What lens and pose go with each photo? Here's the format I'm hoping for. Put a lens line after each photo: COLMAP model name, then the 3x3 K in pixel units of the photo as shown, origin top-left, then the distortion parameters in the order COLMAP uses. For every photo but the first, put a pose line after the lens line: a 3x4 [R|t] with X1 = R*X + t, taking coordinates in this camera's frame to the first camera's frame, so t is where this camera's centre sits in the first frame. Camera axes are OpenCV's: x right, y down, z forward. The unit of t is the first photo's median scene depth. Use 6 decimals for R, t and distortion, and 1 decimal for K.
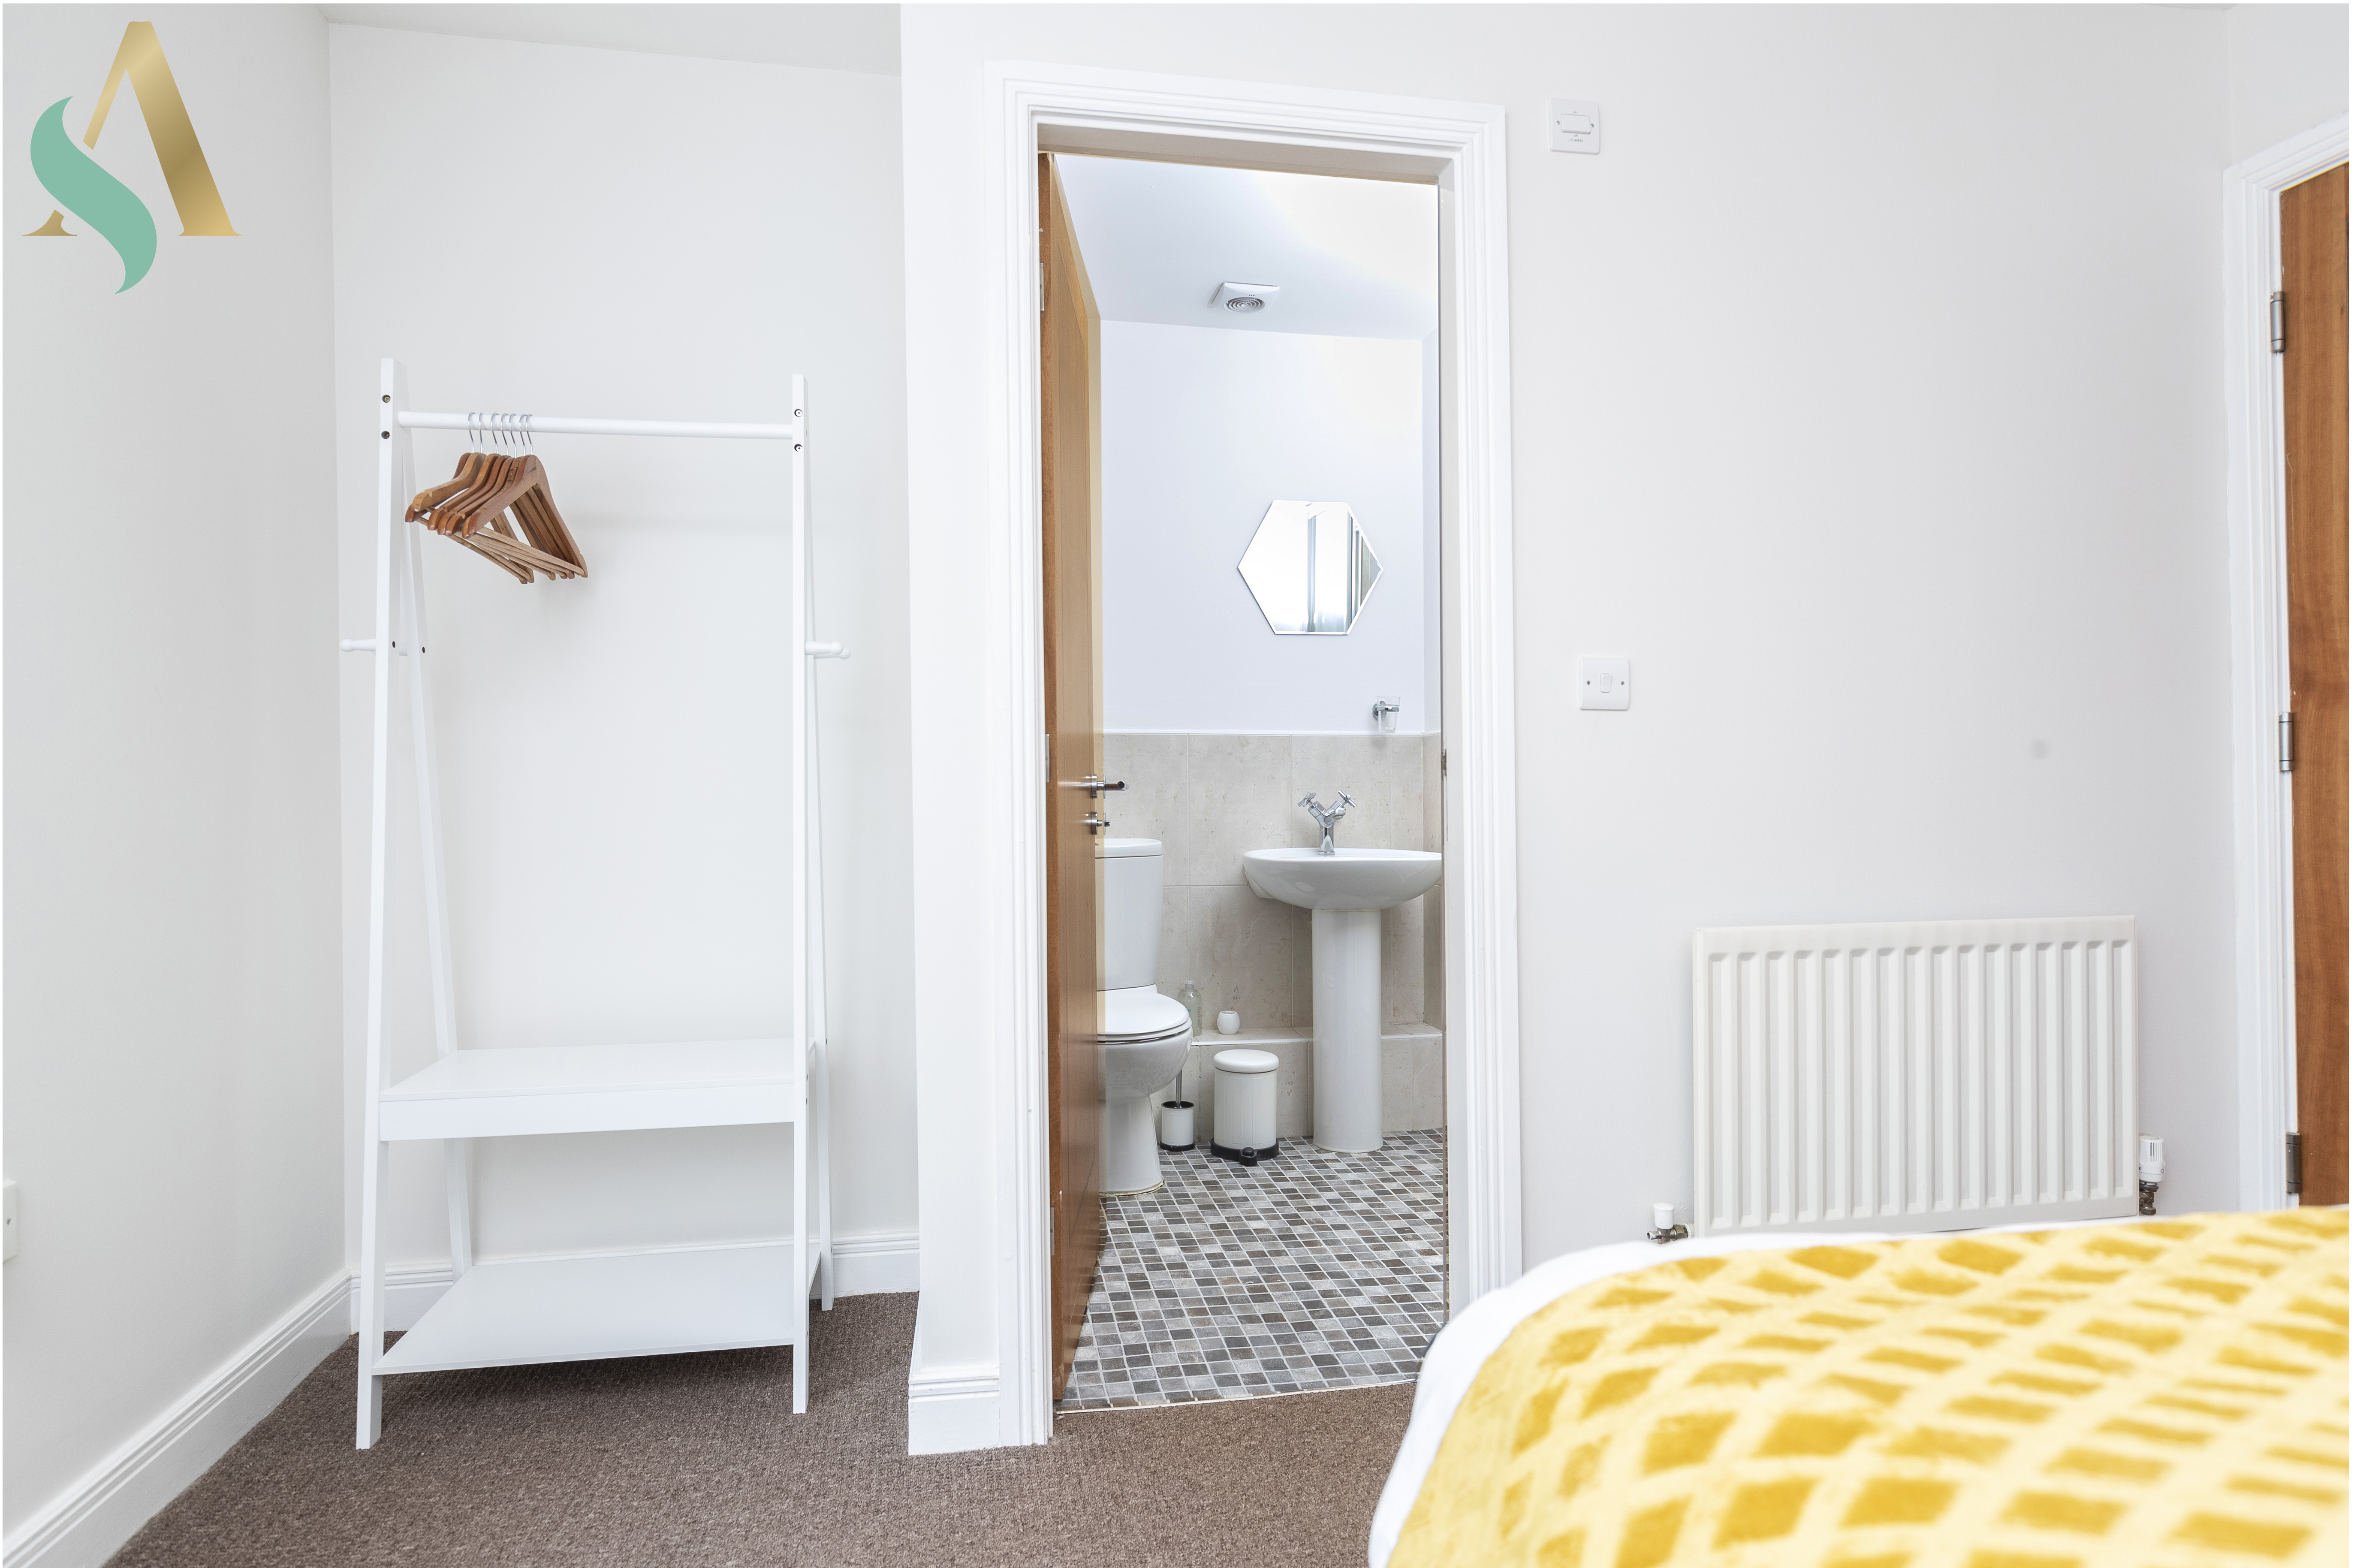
lens RADIAL K [[1356.8, 0, 1177.0], [0, 1356.8, 784.0], [0, 0, 1]] dist [0.000196, 0.000004]
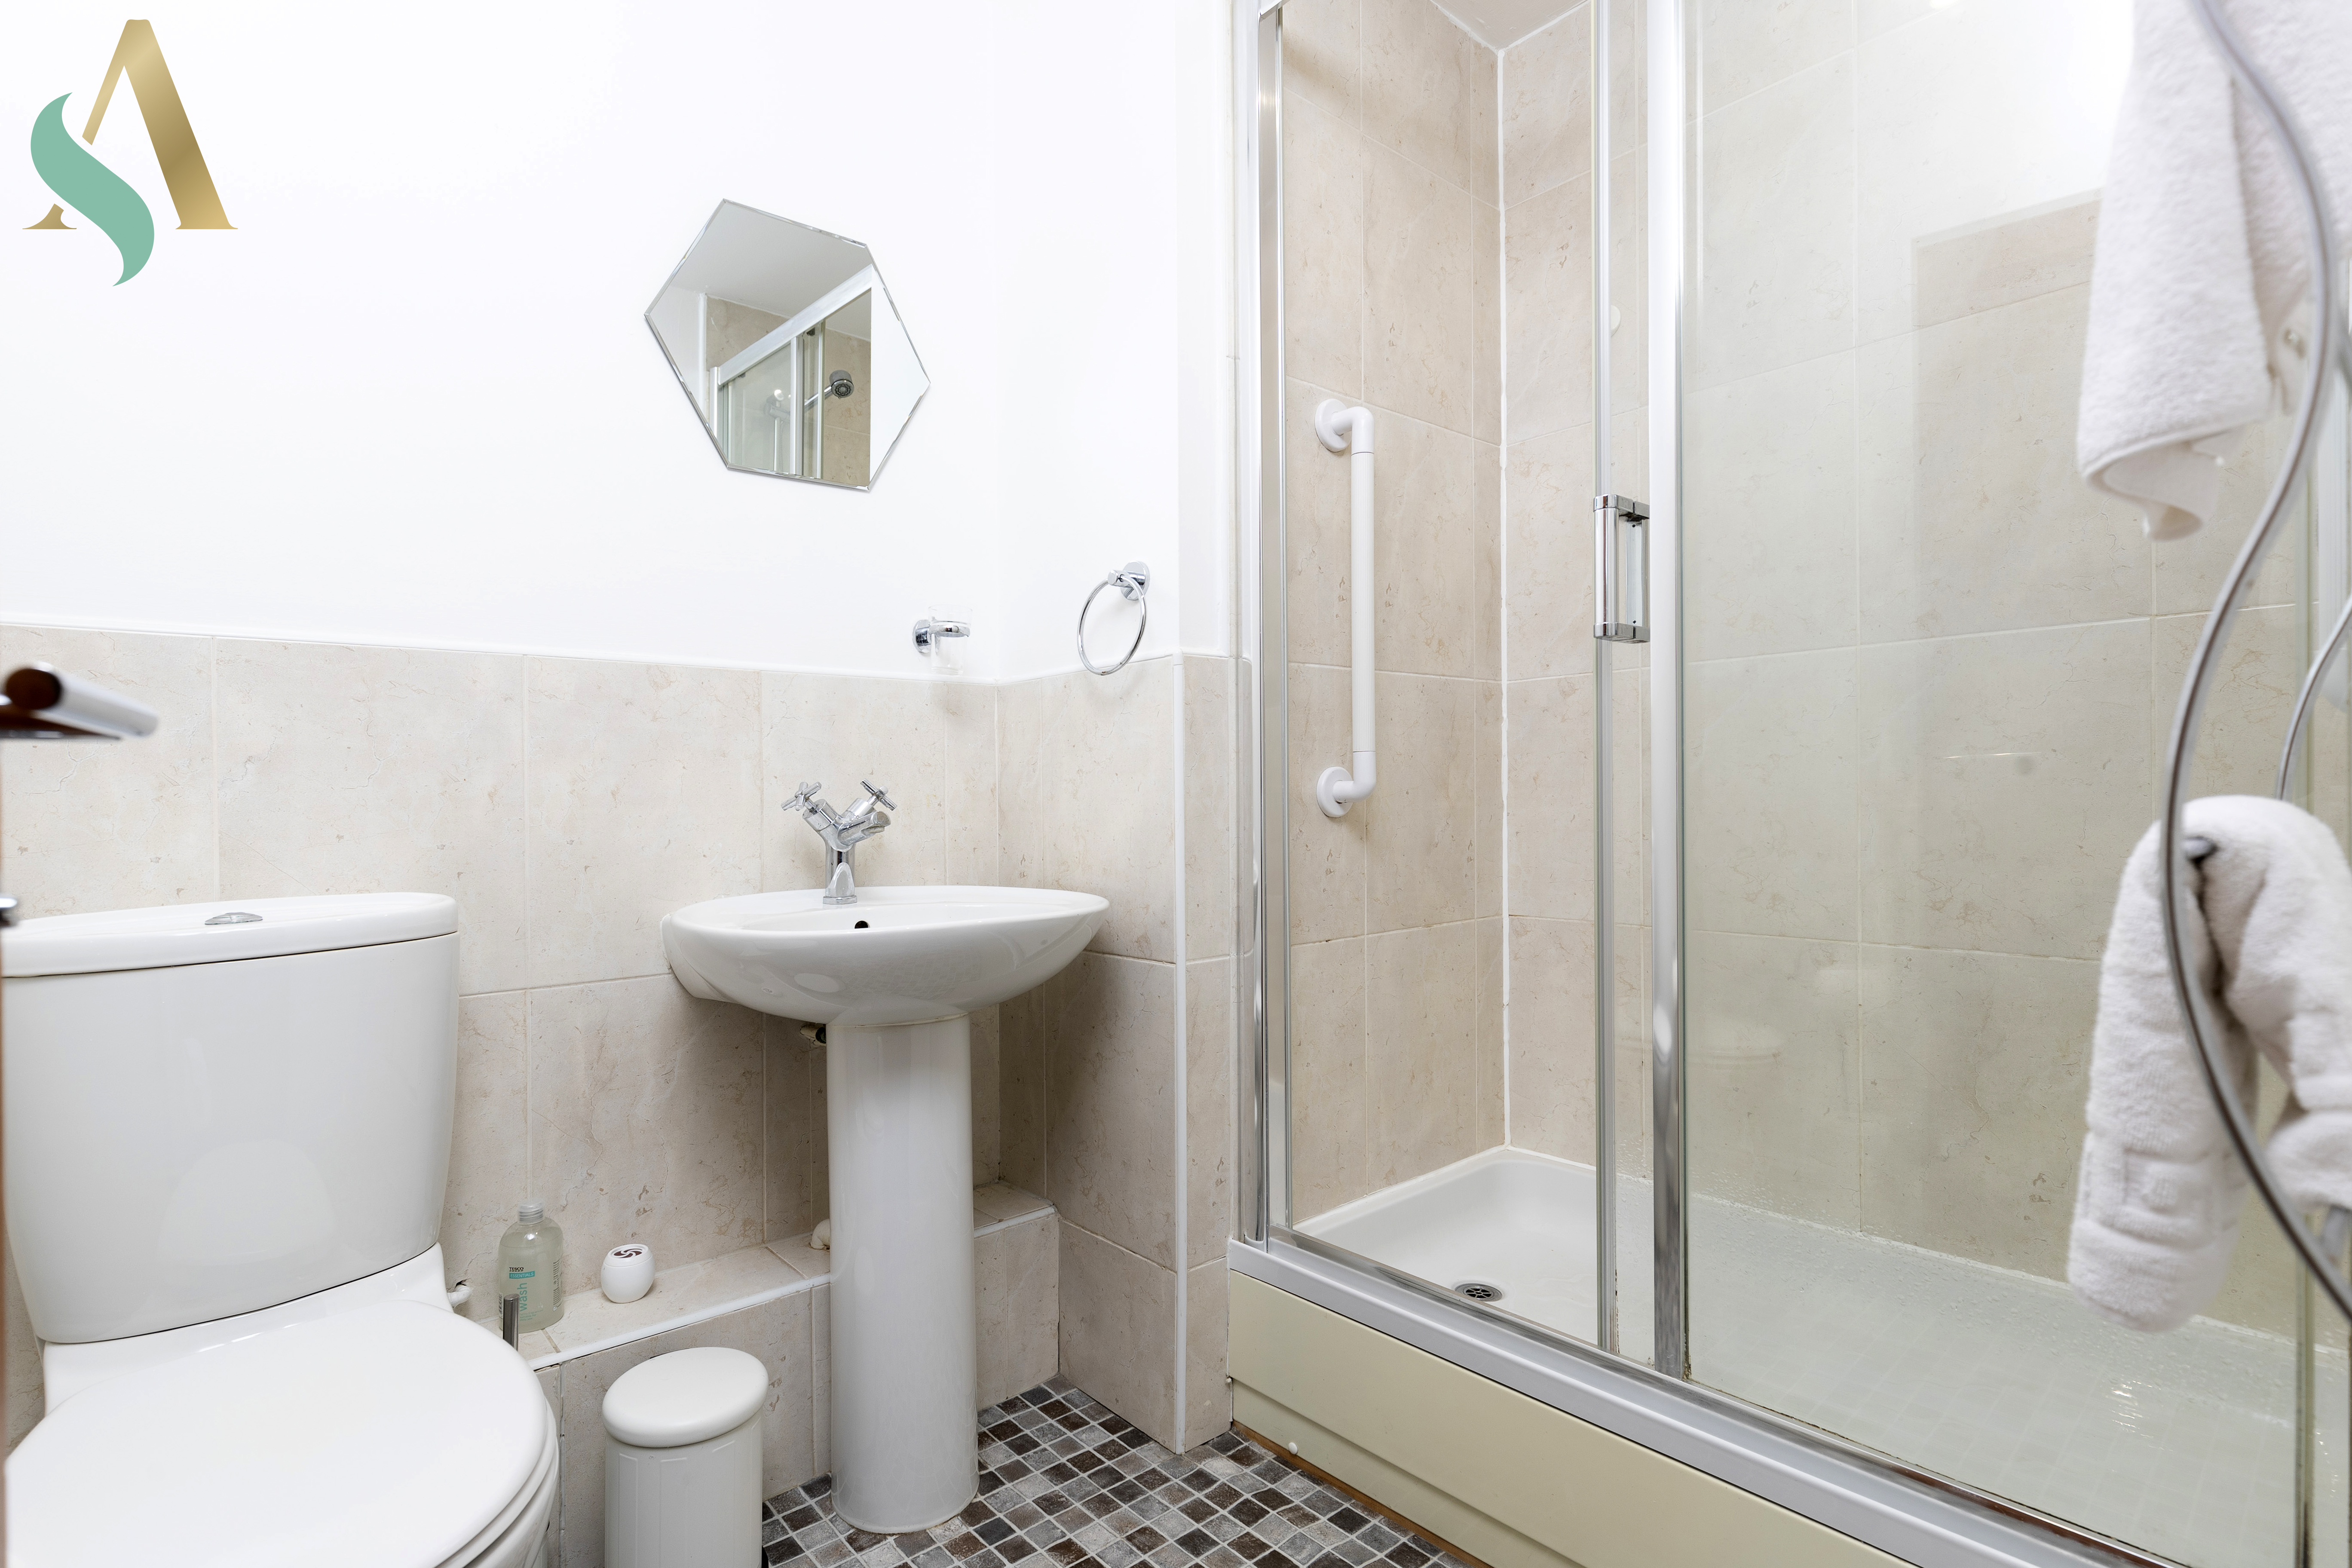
lens RADIAL K [[1089.4, 0, 1176.0], [0, 1089.4, 784.0], [0, 0, 1]] dist [0.002063, 0.000234]
pose [[0.839655, -0.001080, 0.543119, -0.008108], [-0.002844, 0.999976, 0.006385, 0.003867], [-0.543113, -0.006906, 0.839631, 0.597417]]
